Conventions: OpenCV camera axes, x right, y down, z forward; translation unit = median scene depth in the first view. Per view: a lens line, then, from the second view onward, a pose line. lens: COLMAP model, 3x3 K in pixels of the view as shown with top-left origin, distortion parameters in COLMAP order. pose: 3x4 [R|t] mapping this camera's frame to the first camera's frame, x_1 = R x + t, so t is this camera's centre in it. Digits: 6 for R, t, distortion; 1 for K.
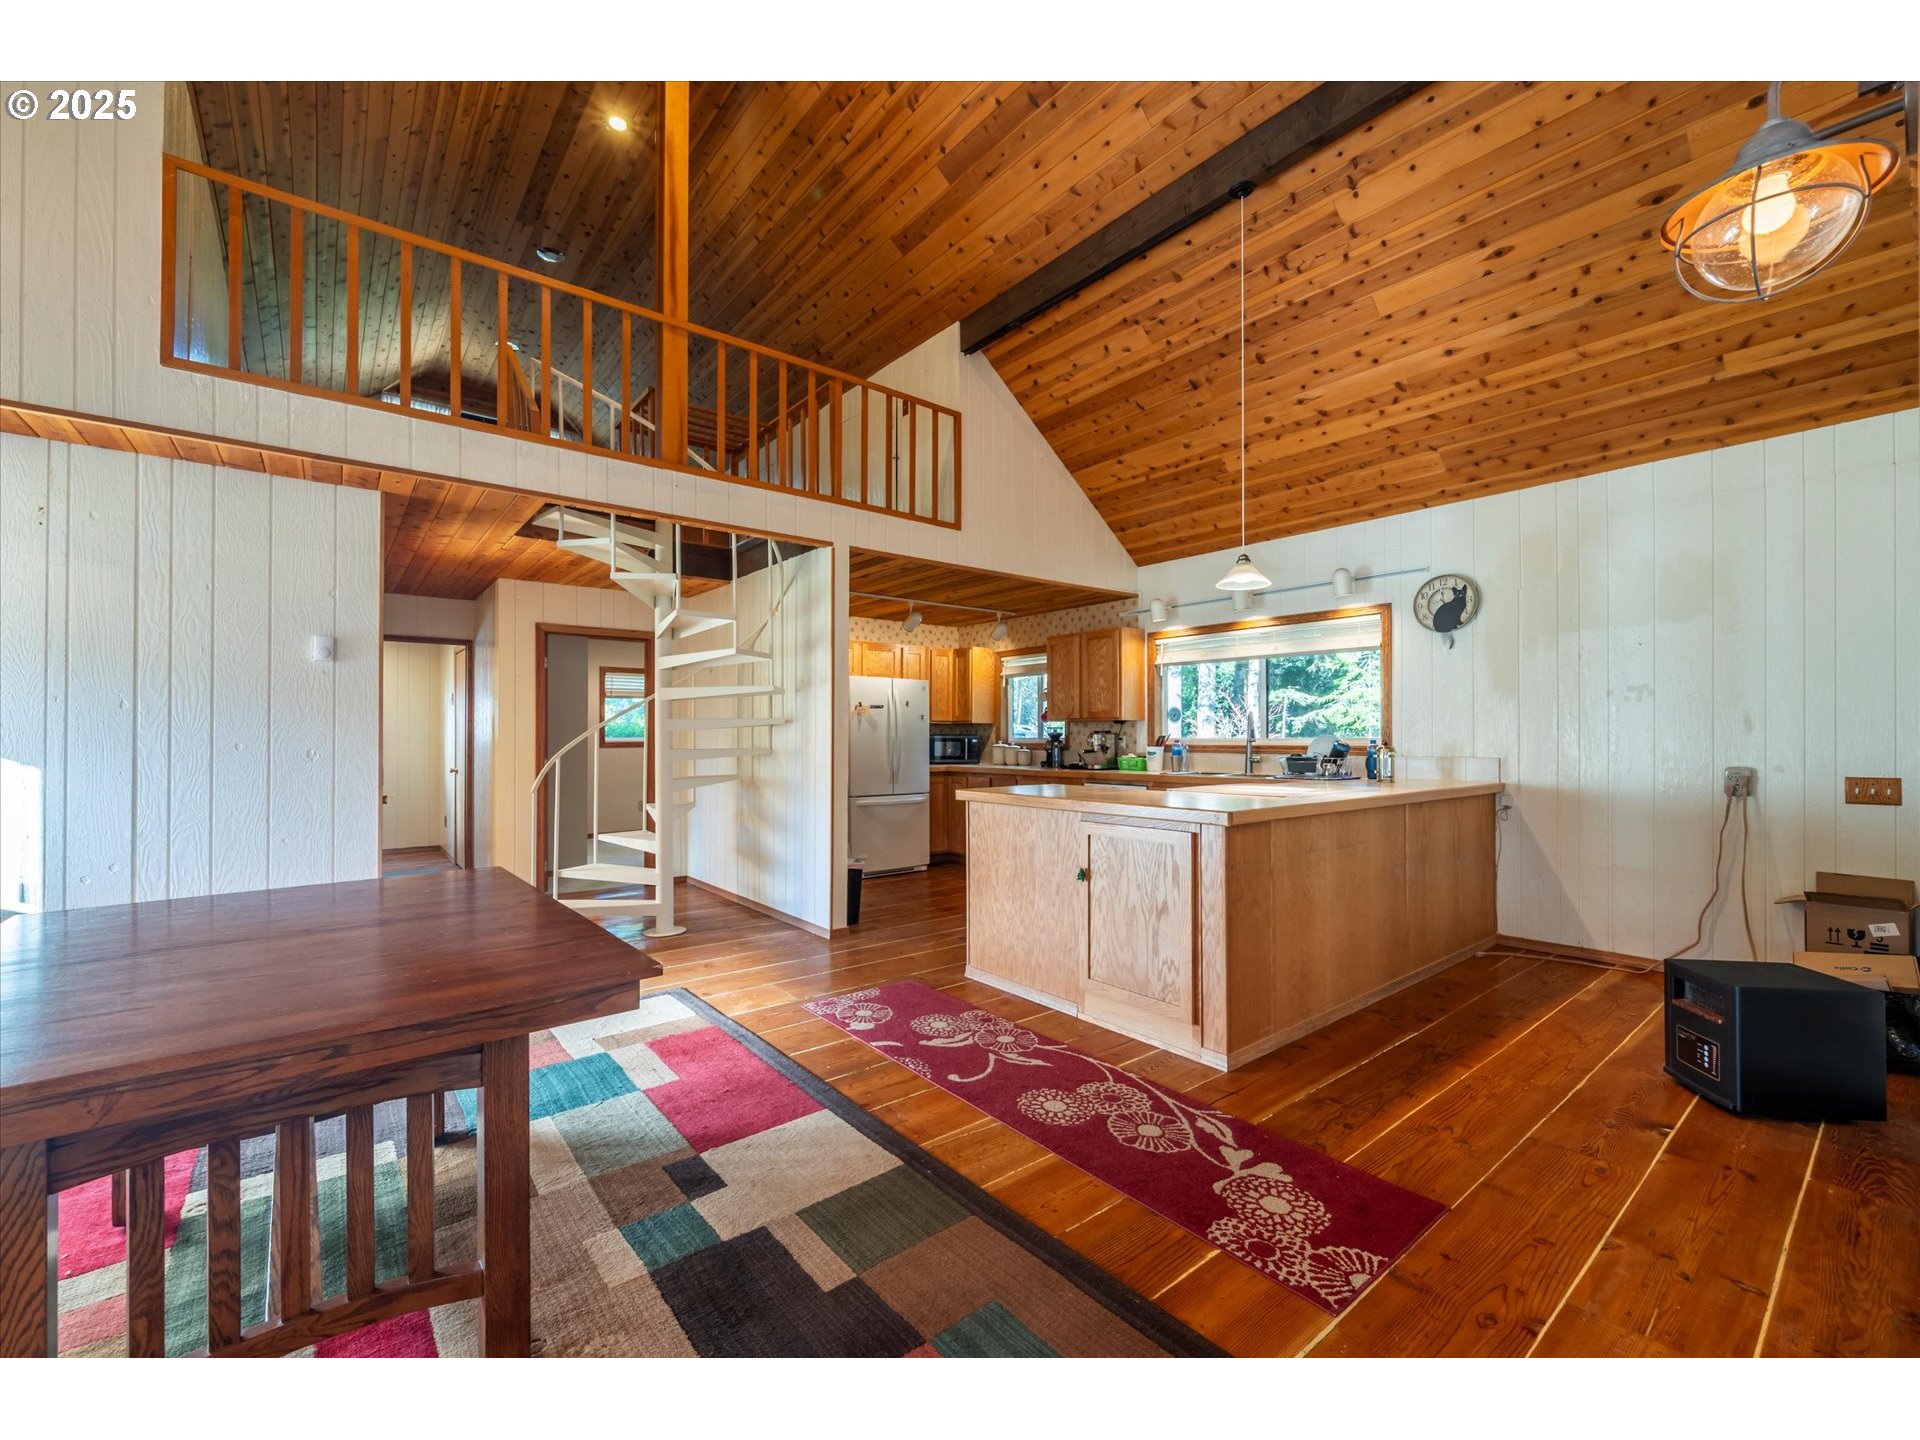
lens RADIAL K [[781.5, 0, 953.2], [0, 781.5, 732.9], [0, 0, 1]] dist [-0.000760, 0.000054]
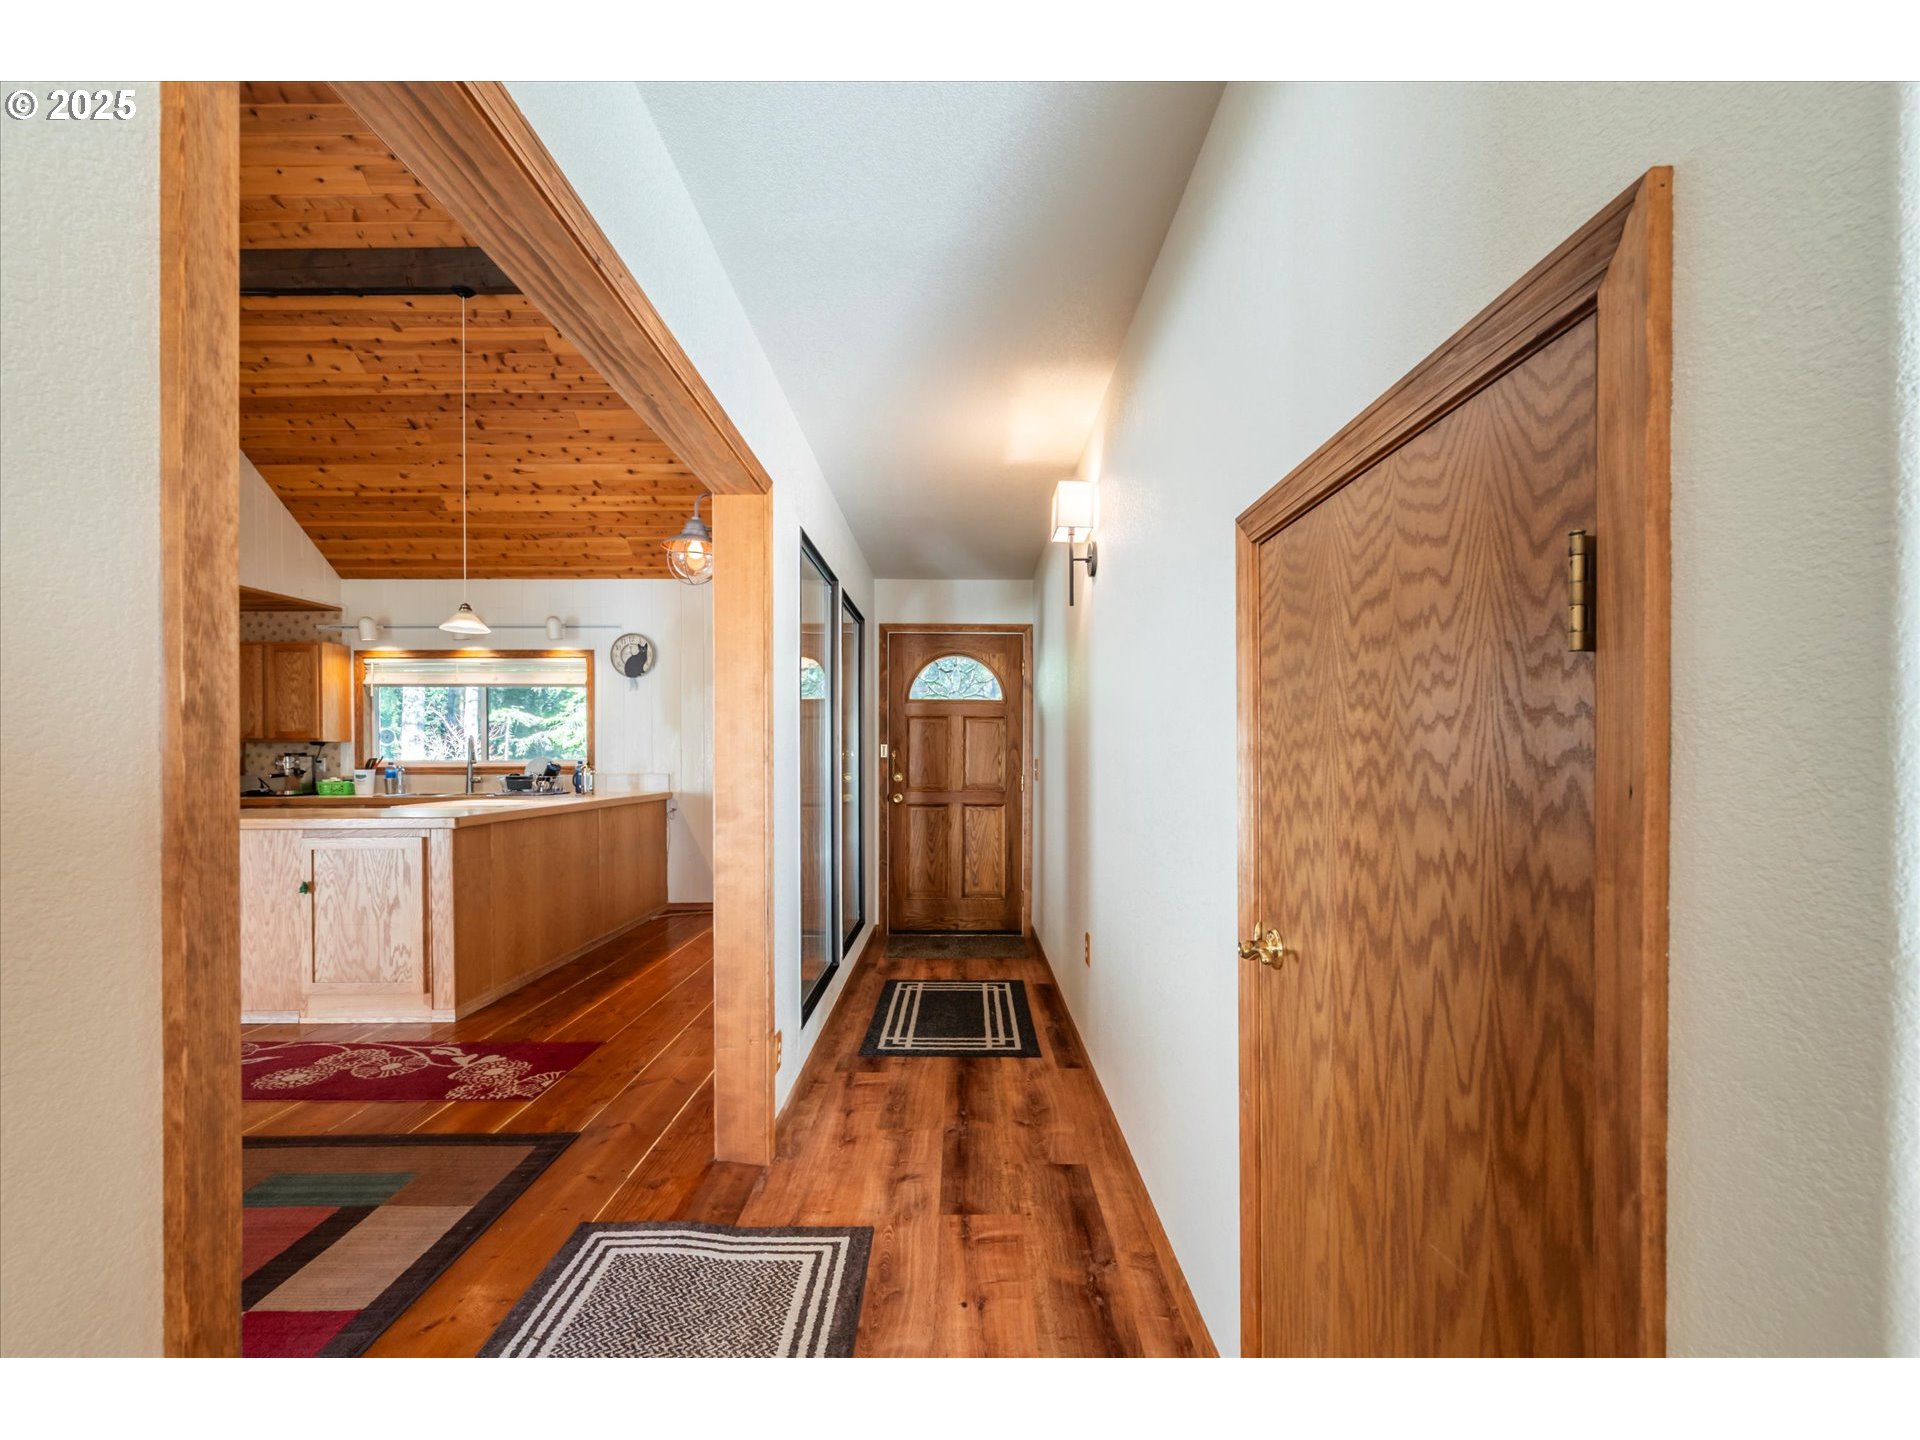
lens RADIAL K [[838.6, 0, 957.8], [0, 838.6, 761.6], [0, 0, 1]] dist [-0.003429, -0.000369]
pose [[0.627082, -0.006053, 0.778930, -0.116076], [-0.000087, 0.999969, 0.007841, -0.000418], [-0.778953, -0.004984, 0.627062, -0.291261]]
